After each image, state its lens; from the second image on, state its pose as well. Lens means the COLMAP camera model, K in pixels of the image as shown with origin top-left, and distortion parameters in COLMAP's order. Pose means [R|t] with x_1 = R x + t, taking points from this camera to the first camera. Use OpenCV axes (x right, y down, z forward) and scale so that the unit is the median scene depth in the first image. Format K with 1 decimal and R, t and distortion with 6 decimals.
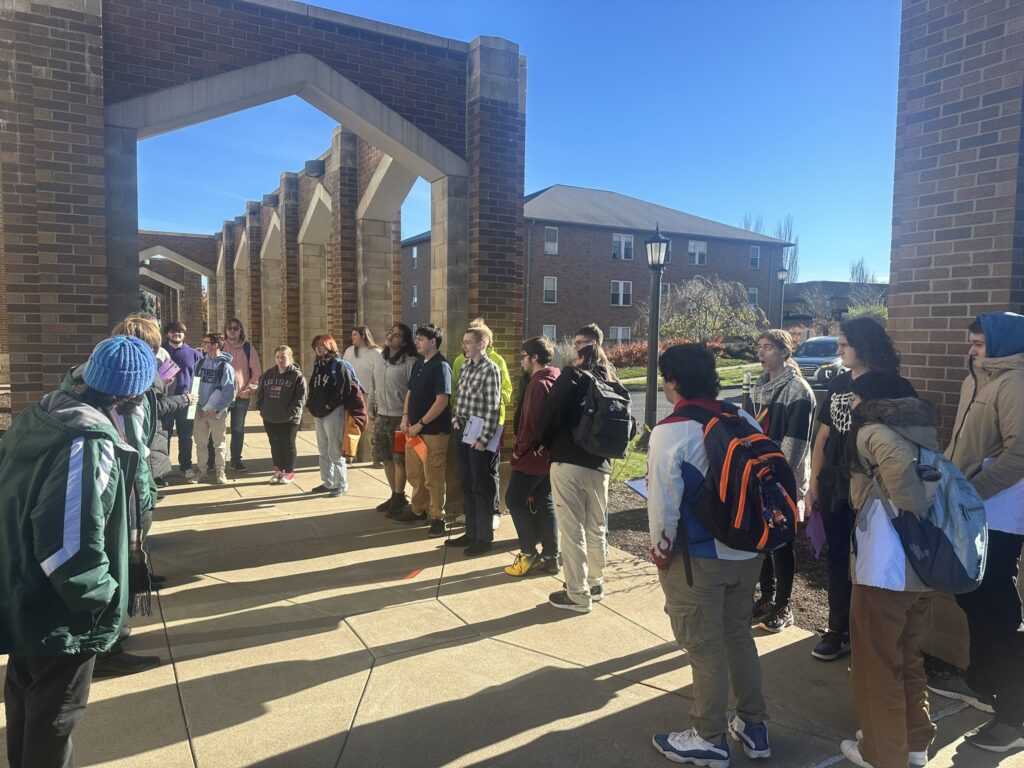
lens RADIAL K [[694.2, 0, 512.6], [0, 694.2, 368.3], [0, 0, 1]] dist [0.078839, -0.118217]
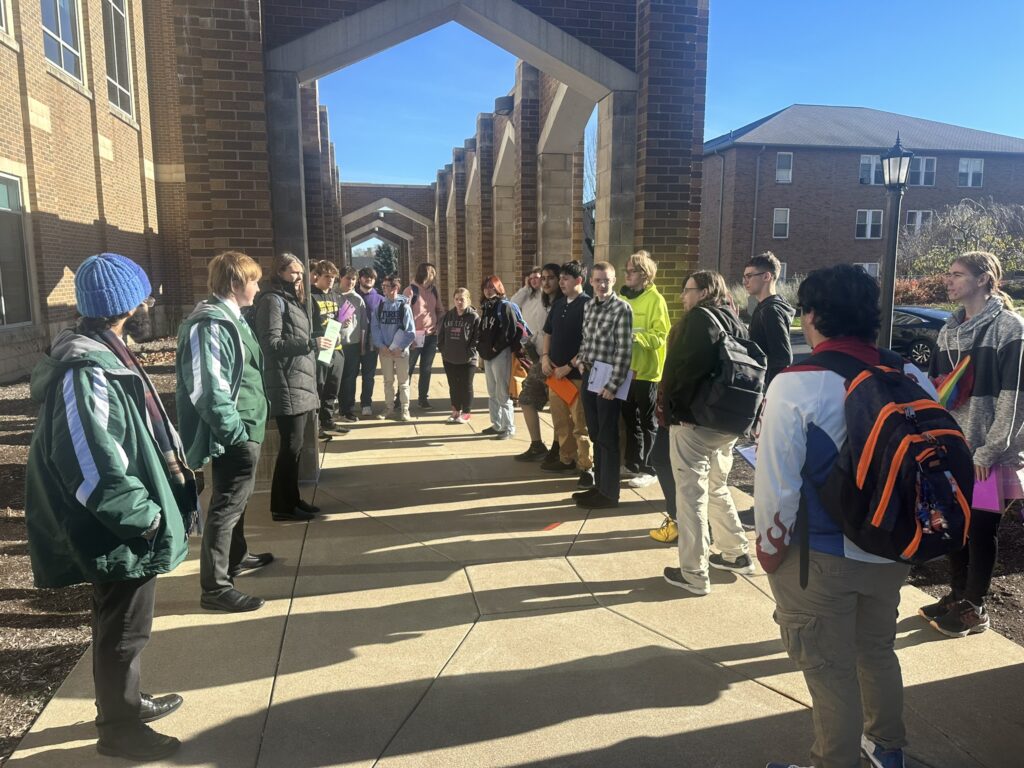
lens RADIAL K [[694.2, 0, 512.6], [0, 694.2, 368.3], [0, 0, 1]] dist [0.078839, -0.118217]
pose [[0.947886, 0.023486, -0.317742, 0.078318], [0.001286, 0.996989, 0.077529, 0.006826], [0.318606, -0.073897, 0.945002, 0.087422]]
